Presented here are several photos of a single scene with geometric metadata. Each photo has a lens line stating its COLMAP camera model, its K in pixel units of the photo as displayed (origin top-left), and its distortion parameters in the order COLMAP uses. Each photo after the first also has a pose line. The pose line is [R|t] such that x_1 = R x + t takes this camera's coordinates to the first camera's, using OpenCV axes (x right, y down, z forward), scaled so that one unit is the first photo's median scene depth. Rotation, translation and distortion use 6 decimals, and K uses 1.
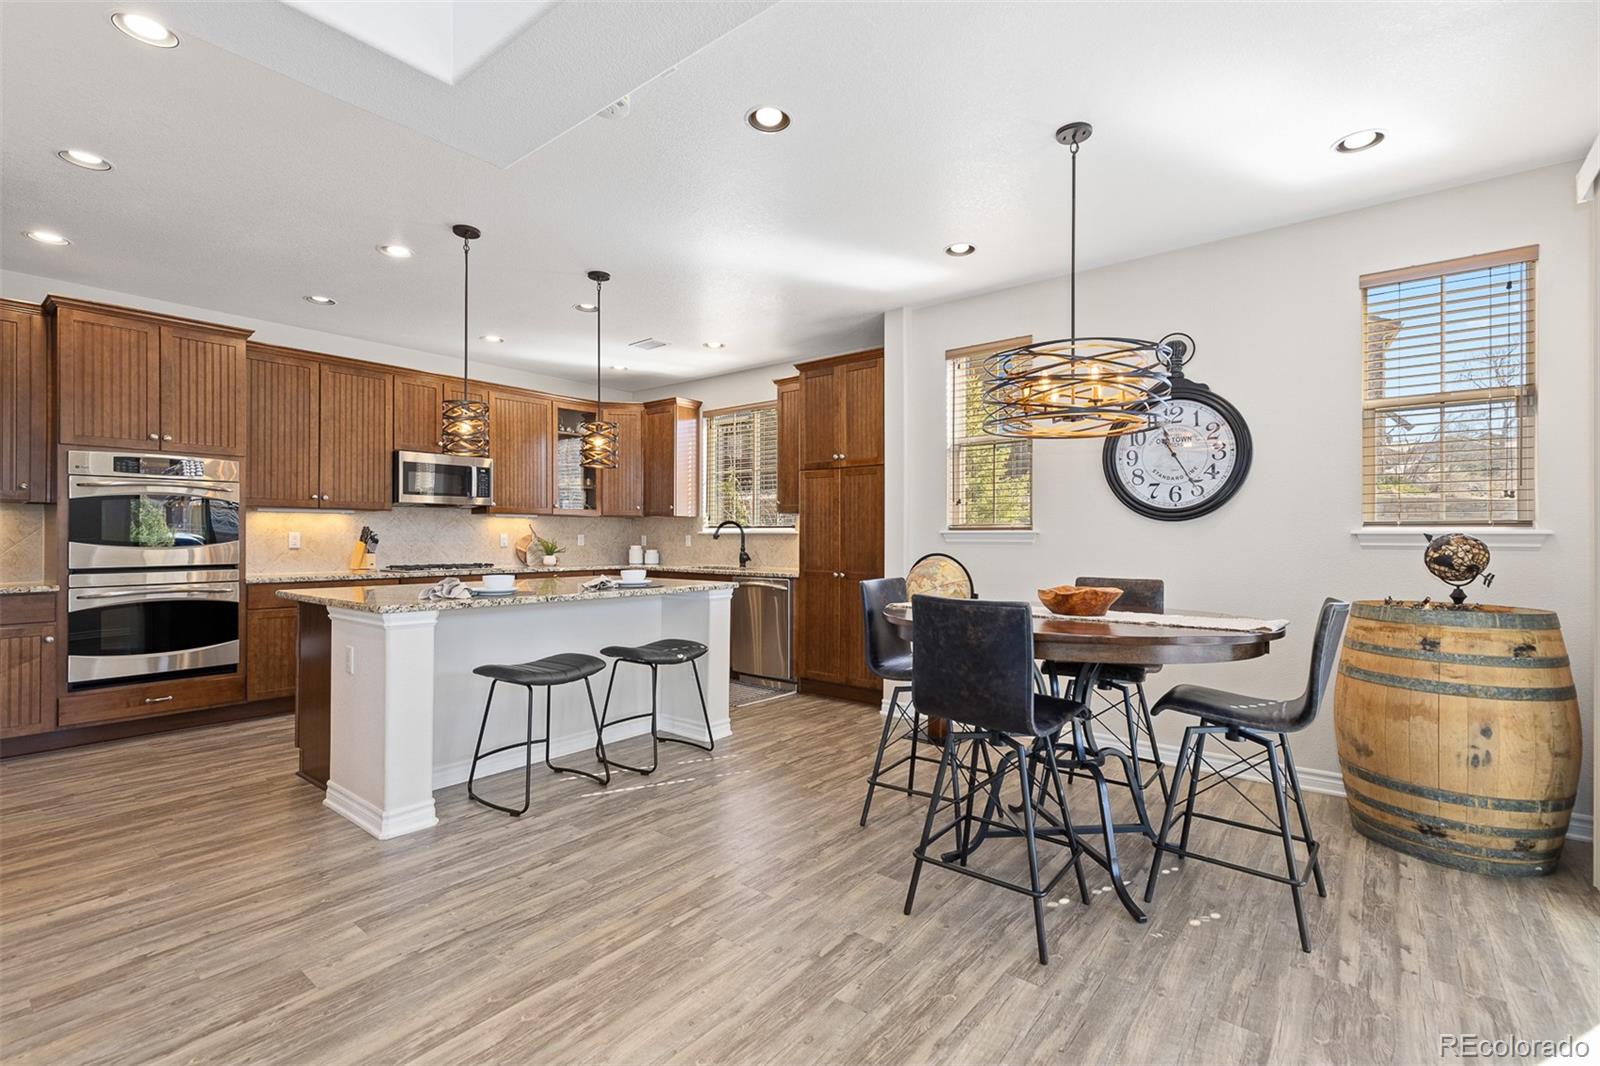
lens RADIAL K [[725.7, 0, 792.8], [0, 725.7, 530.9], [0, 0, 1]] dist [0.011362, -0.000814]
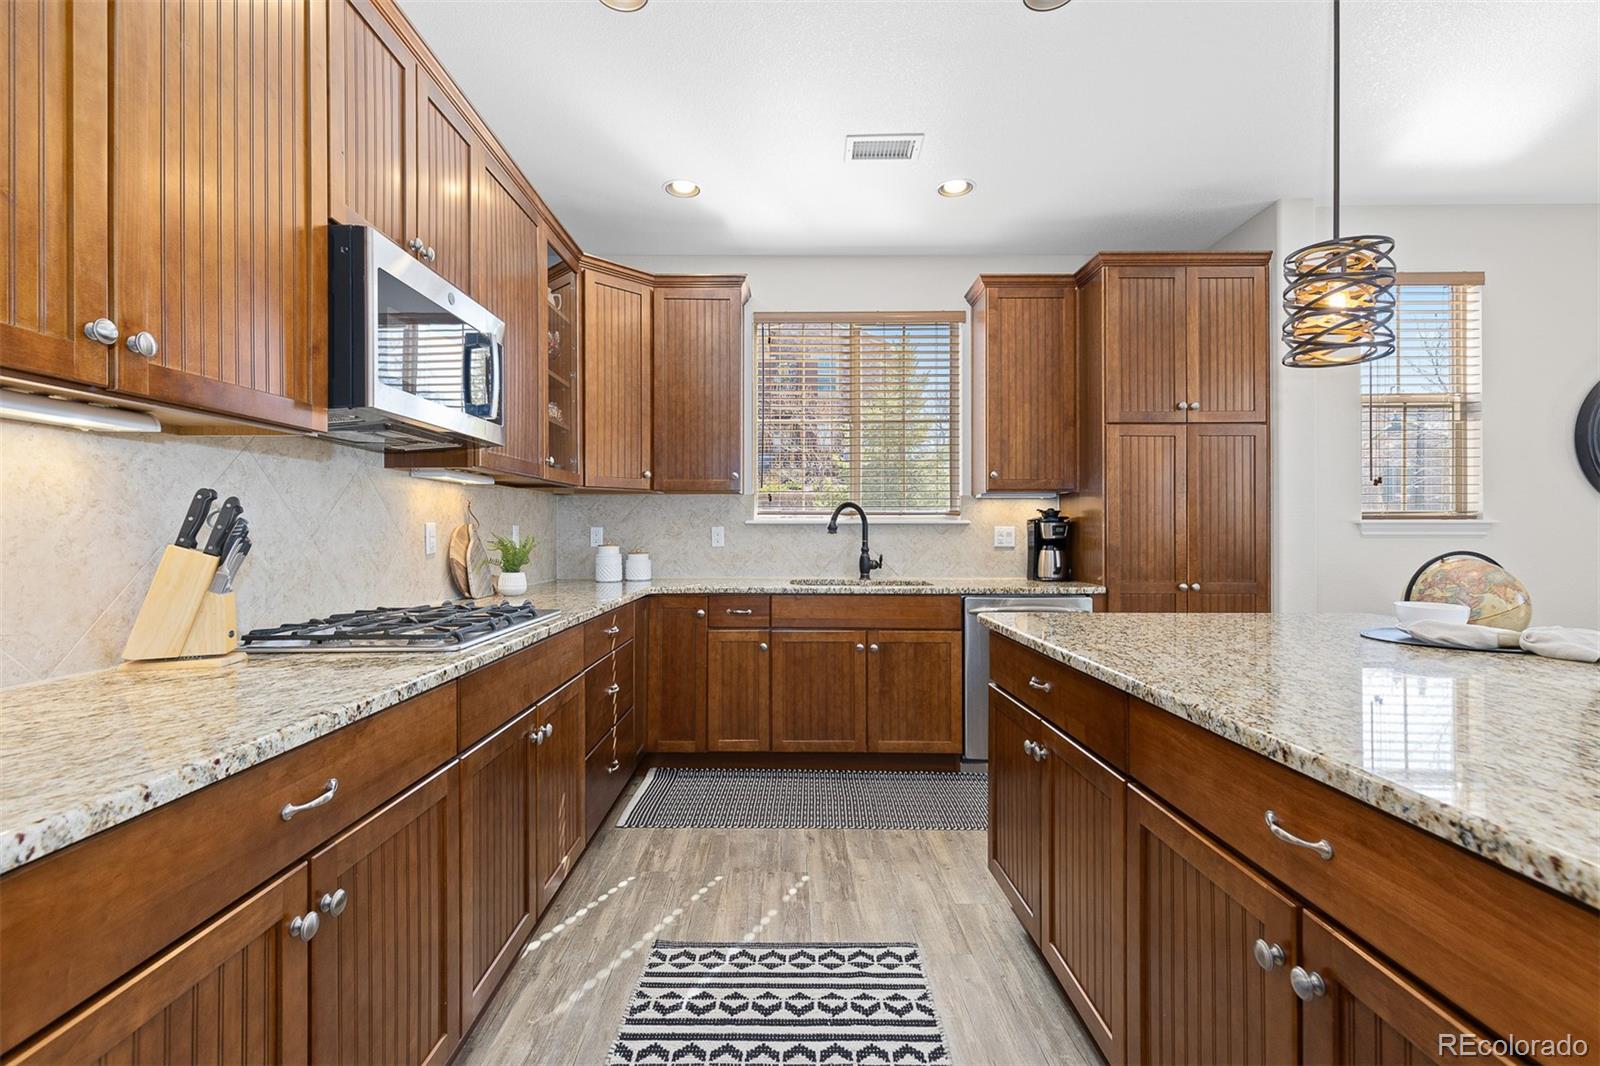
lens RADIAL K [[731.4, 0, 791.1], [0, 731.4, 533.1], [0, 0, 1]] dist [0.012965, -0.001019]
pose [[0.772810, -0.004638, 0.634621, -0.730774], [-0.002710, 0.999940, 0.010609, 0.007470], [-0.634632, -0.009918, 0.772751, 0.821053]]
